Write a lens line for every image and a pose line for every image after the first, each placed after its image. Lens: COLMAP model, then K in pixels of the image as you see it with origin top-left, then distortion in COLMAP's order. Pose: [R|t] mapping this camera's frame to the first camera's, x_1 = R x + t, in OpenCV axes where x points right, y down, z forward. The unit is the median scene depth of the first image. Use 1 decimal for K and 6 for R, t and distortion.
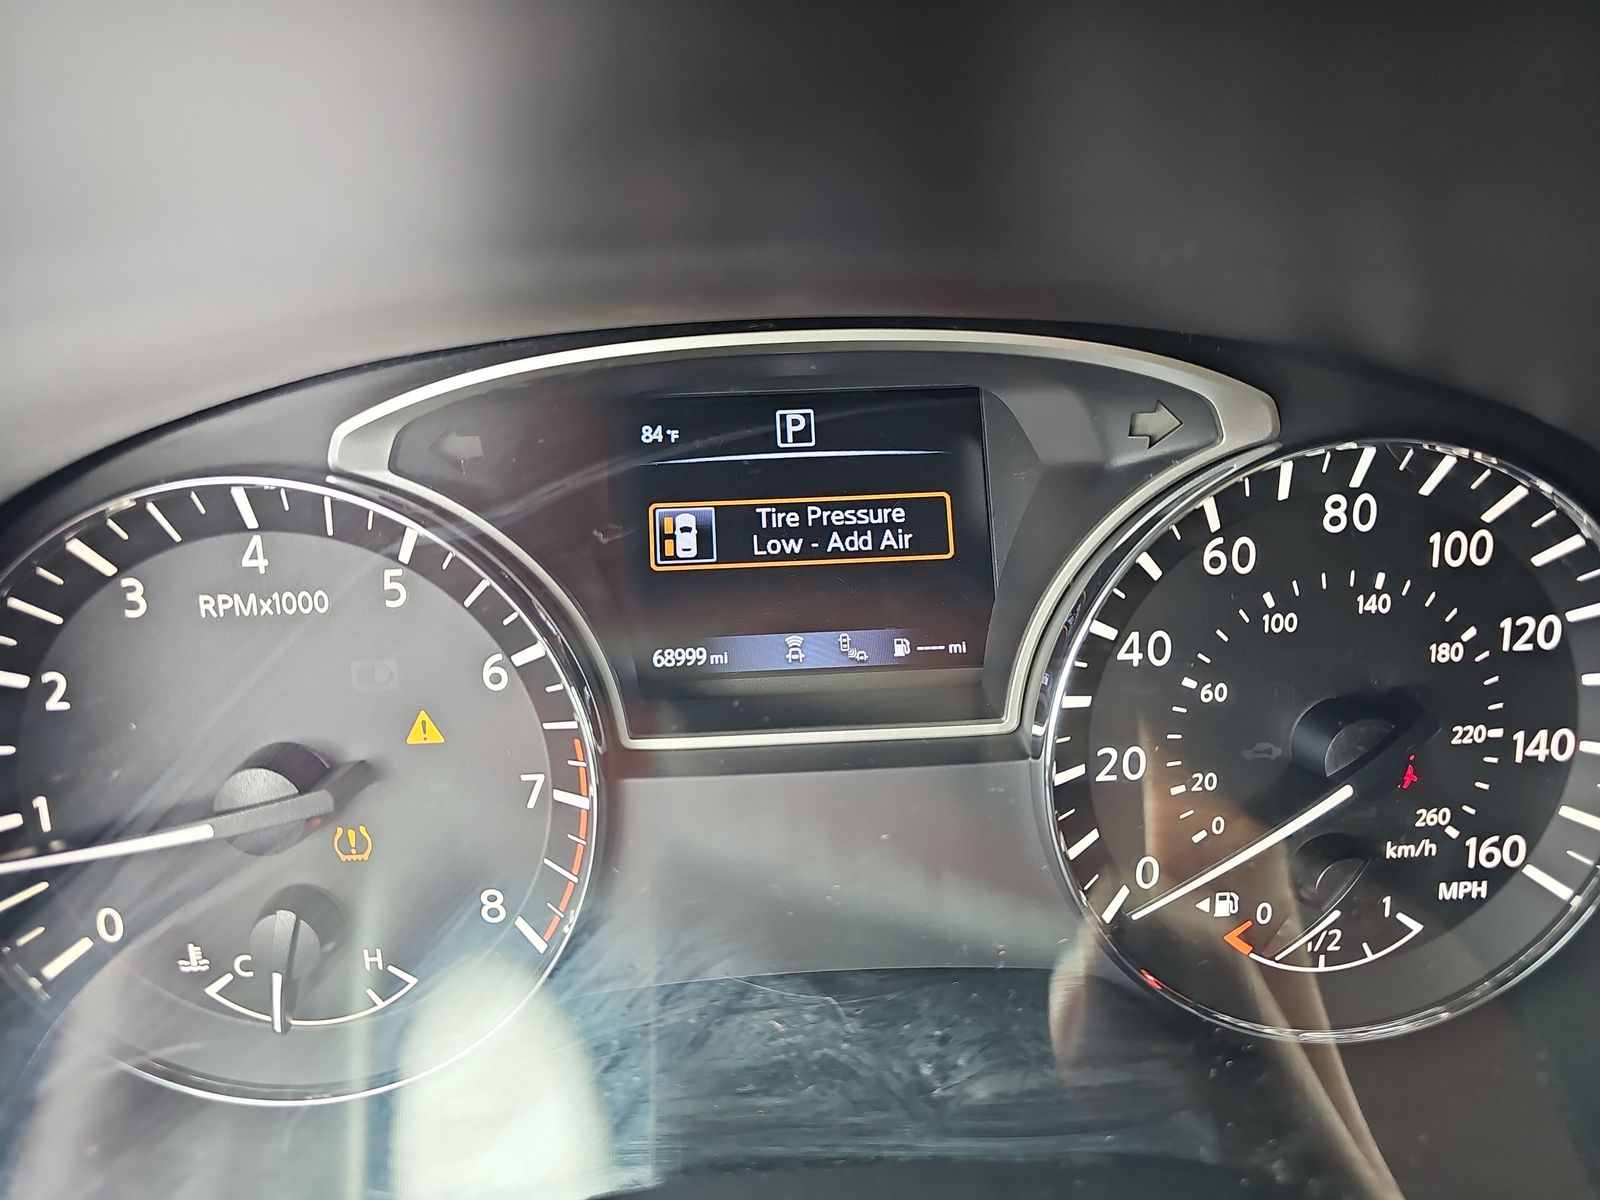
lens RADIAL K [[1056.0, 0, 805.3], [0, 1056.0, 599.3], [0, 0, 1]] dist [0.013227, -0.005450]
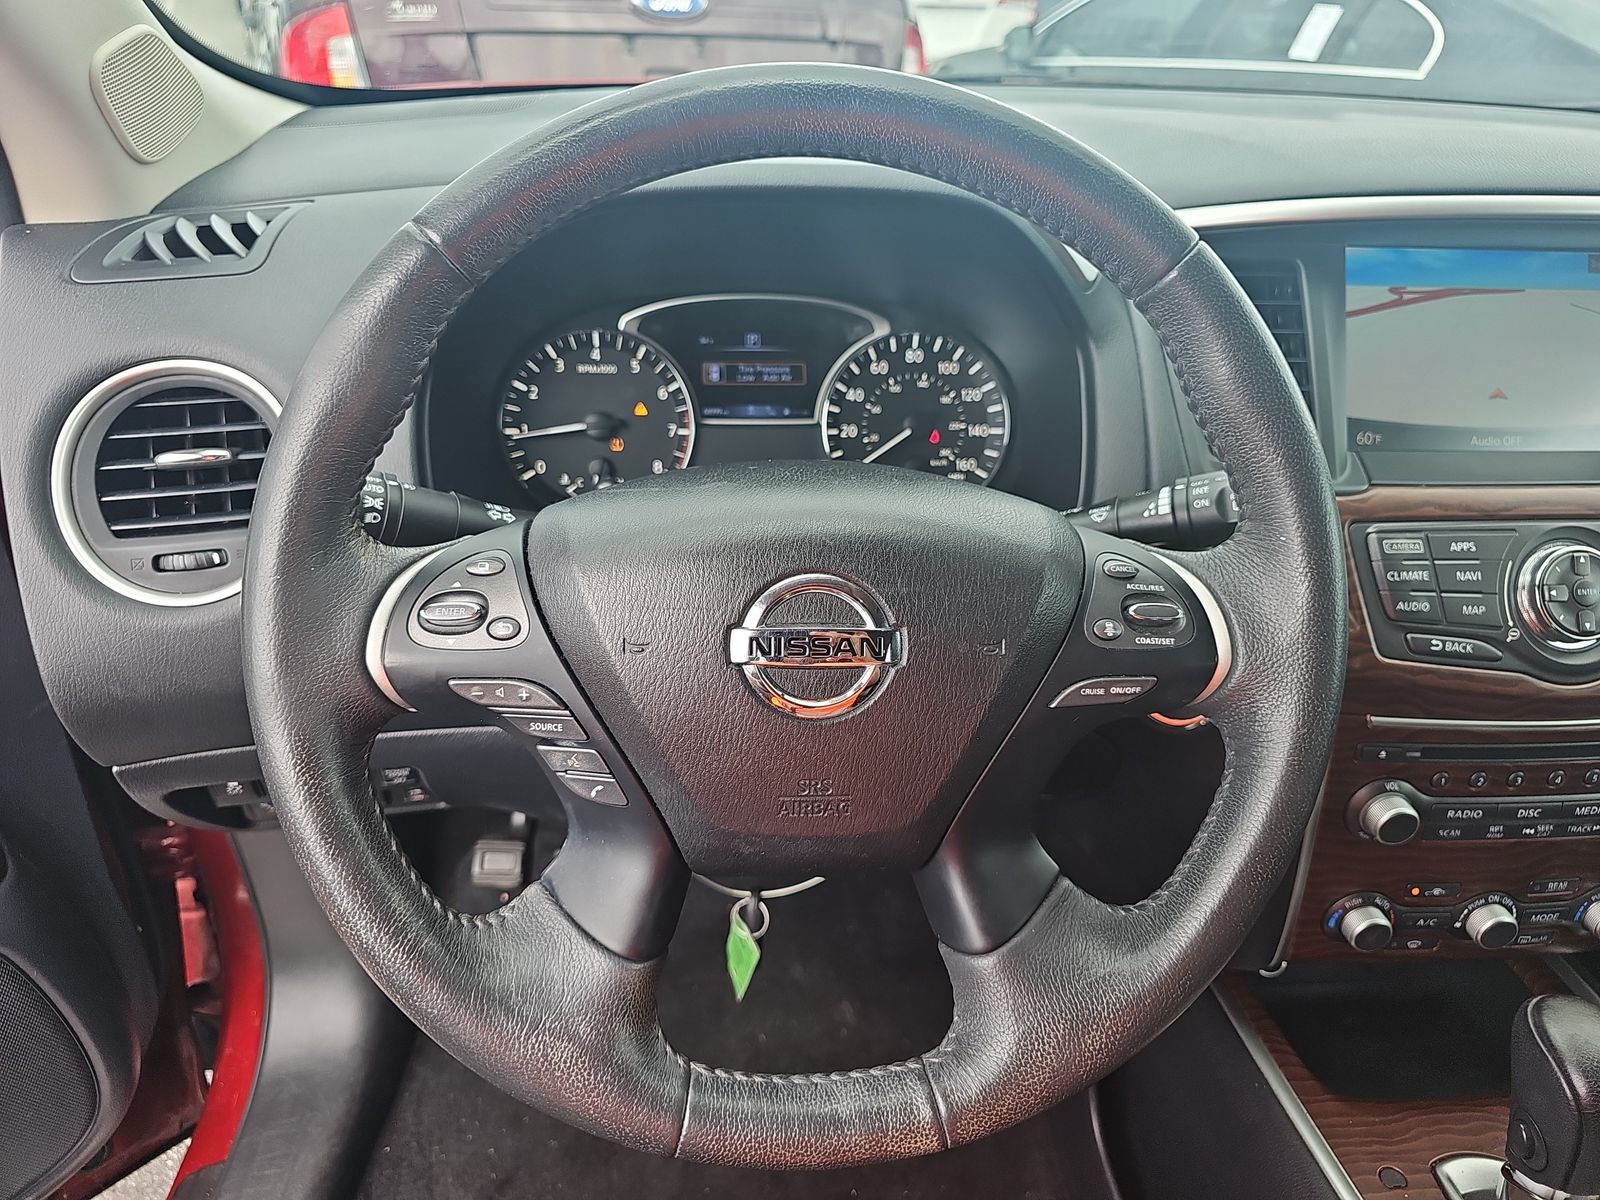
lens RADIAL K [[1056.0, 0, 795.4], [0, 1056.0, 599.9], [0, 0, 1]] dist [0.013227, -0.005450]
pose [[0.999576, 0.024336, 0.016003, 0.094577], [-0.022641, 0.994859, -0.098705, 1.014592], [-0.018322, 0.098301, 0.994988, -2.233460]]
